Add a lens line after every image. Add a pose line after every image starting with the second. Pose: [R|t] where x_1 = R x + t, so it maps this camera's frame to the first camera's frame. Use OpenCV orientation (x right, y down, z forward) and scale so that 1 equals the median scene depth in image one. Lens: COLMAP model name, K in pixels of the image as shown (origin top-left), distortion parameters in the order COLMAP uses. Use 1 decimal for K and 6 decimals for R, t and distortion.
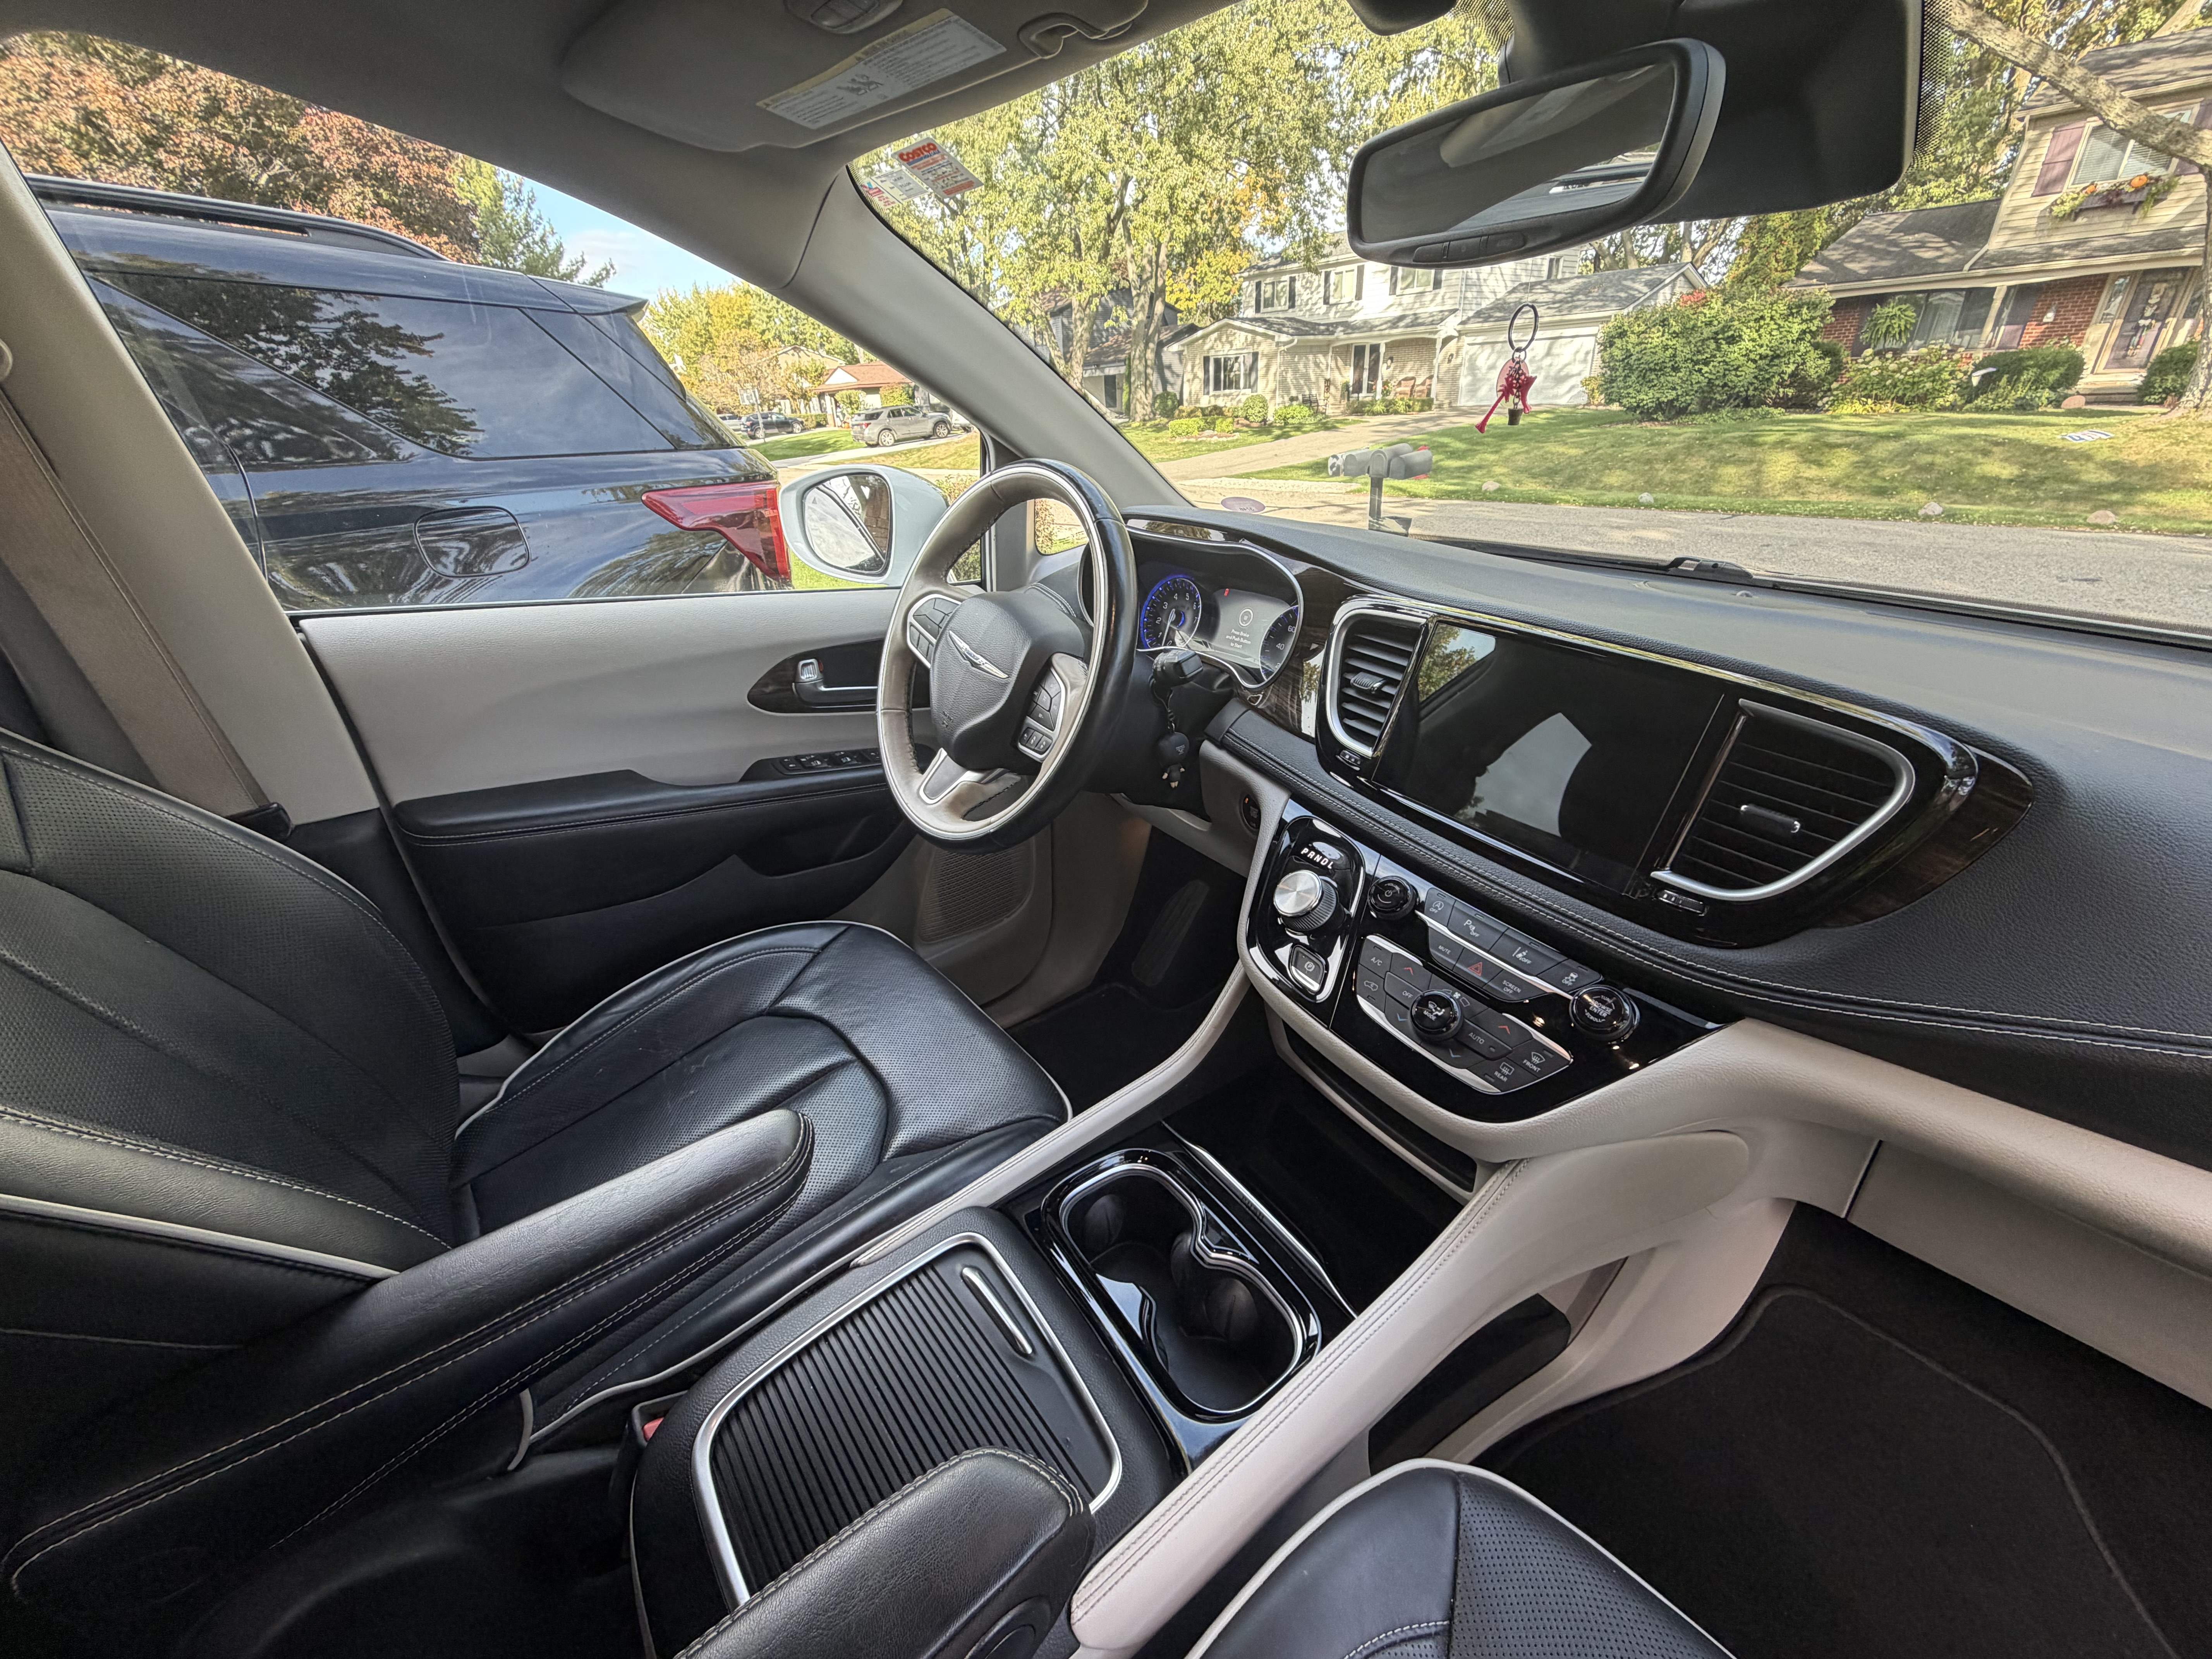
lens RADIAL K [[904.9, 0, 1106.0], [0, 904.9, 829.5], [0, 0, 1]] dist [0.002736, 0.000149]
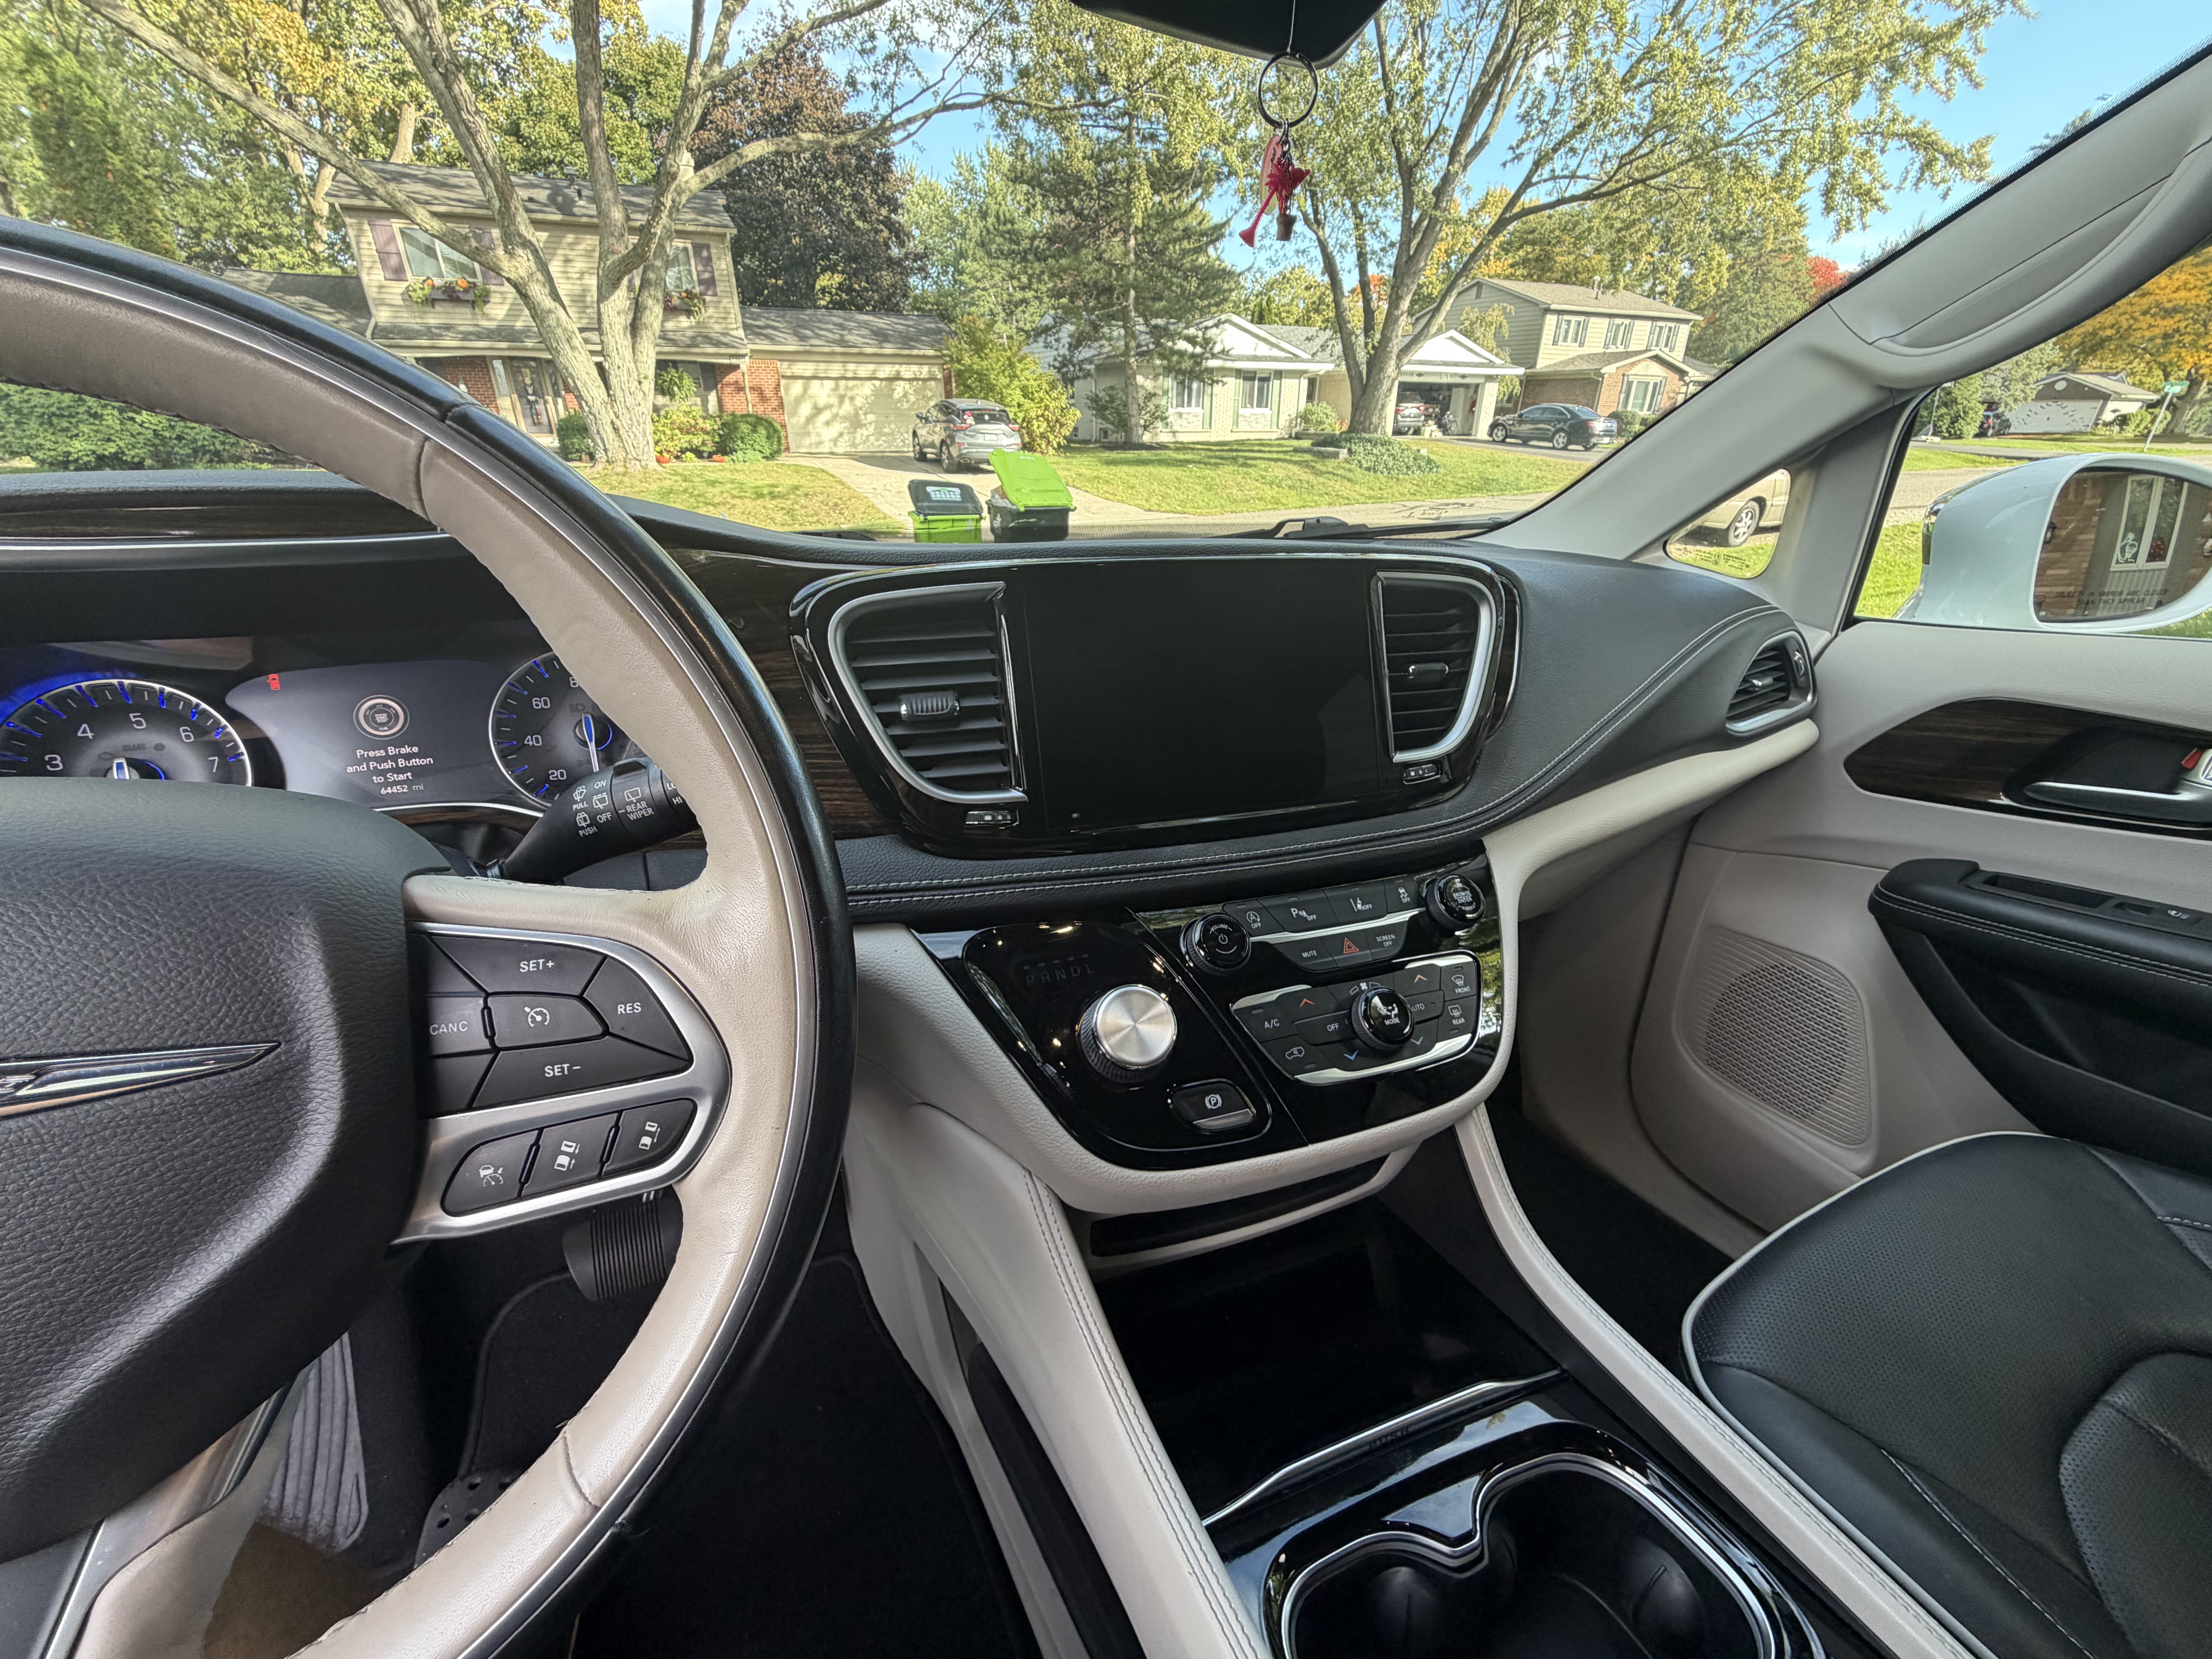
lens RADIAL K [[904.9, 0, 1106.0], [0, 904.9, 829.5], [0, 0, 1]] dist [0.002736, 0.000149]
pose [[0.213246, -0.358643, 0.908791, -0.330349], [0.417890, 0.874285, 0.246969, -0.223963], [-0.883116, 0.327110, 0.336311, 0.838258]]
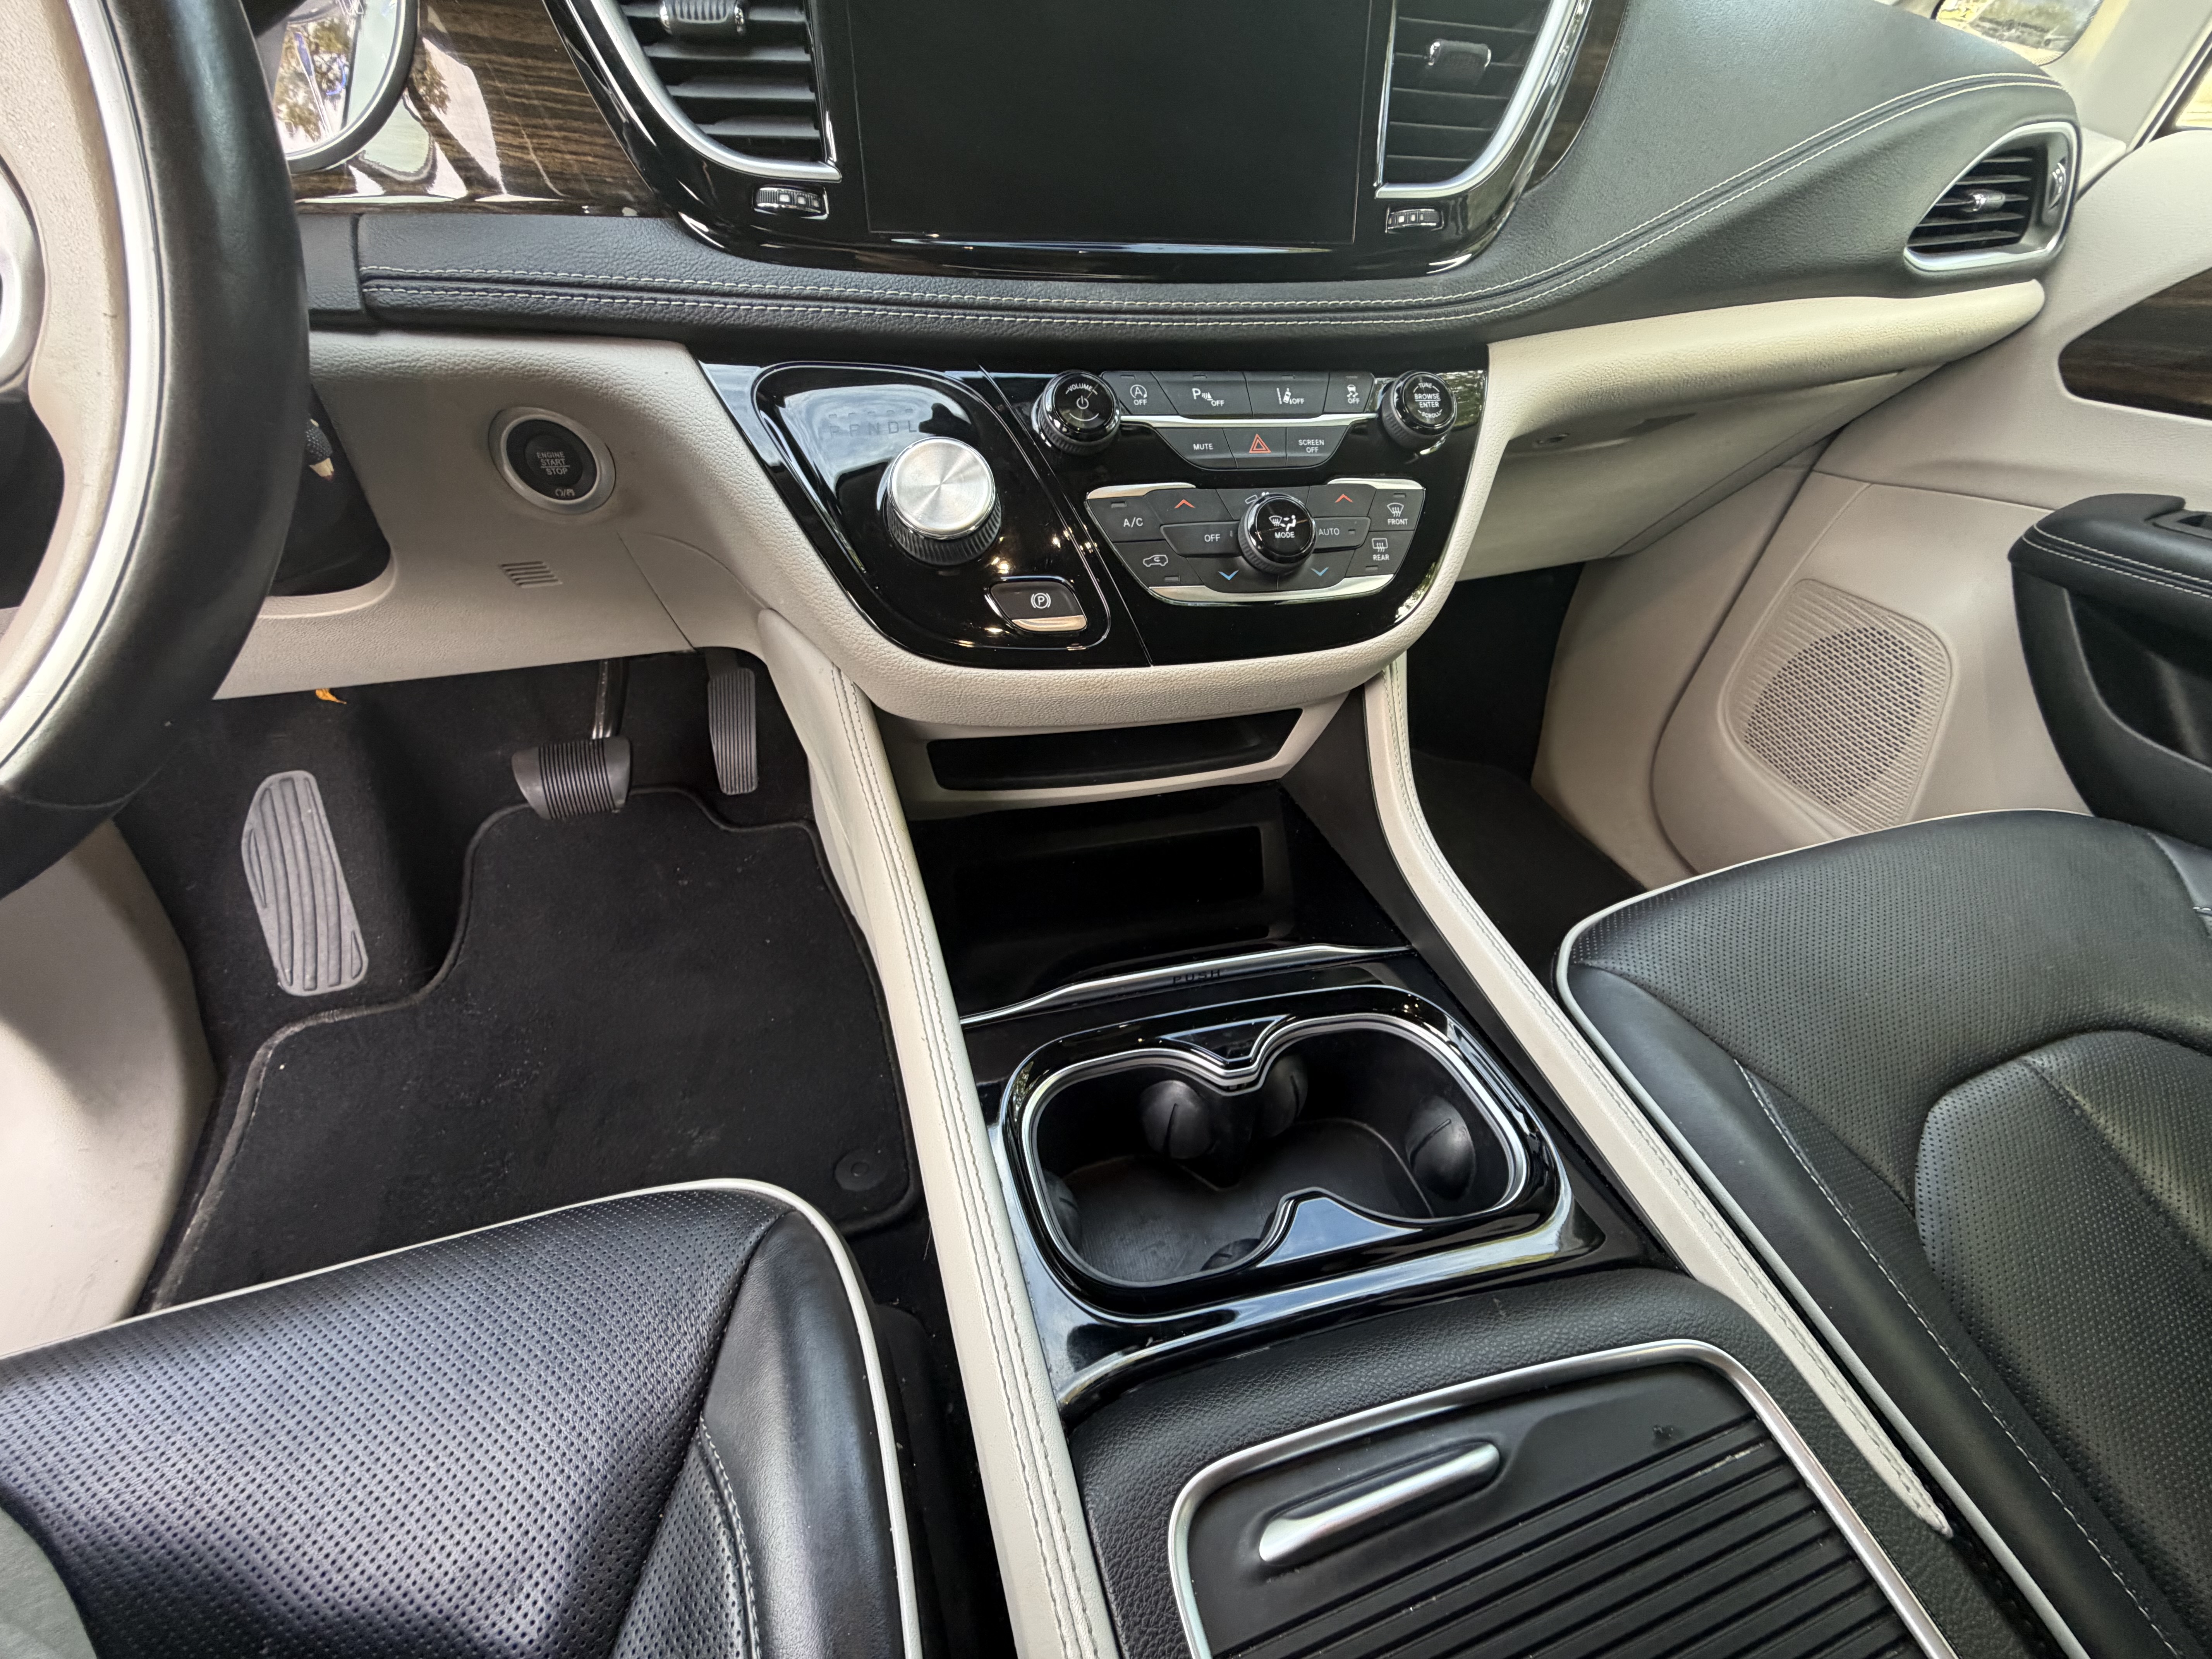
lens RADIAL K [[914.8, 0, 1083.9], [0, 914.8, 834.6], [0, 0, 1]] dist [-0.001514, 0.000833]
pose [[0.344627, -0.621674, 0.703387, -0.255269], [0.369647, 0.778622, 0.507059, -0.008424], [-0.862898, 0.085259, 0.498134, 0.763816]]
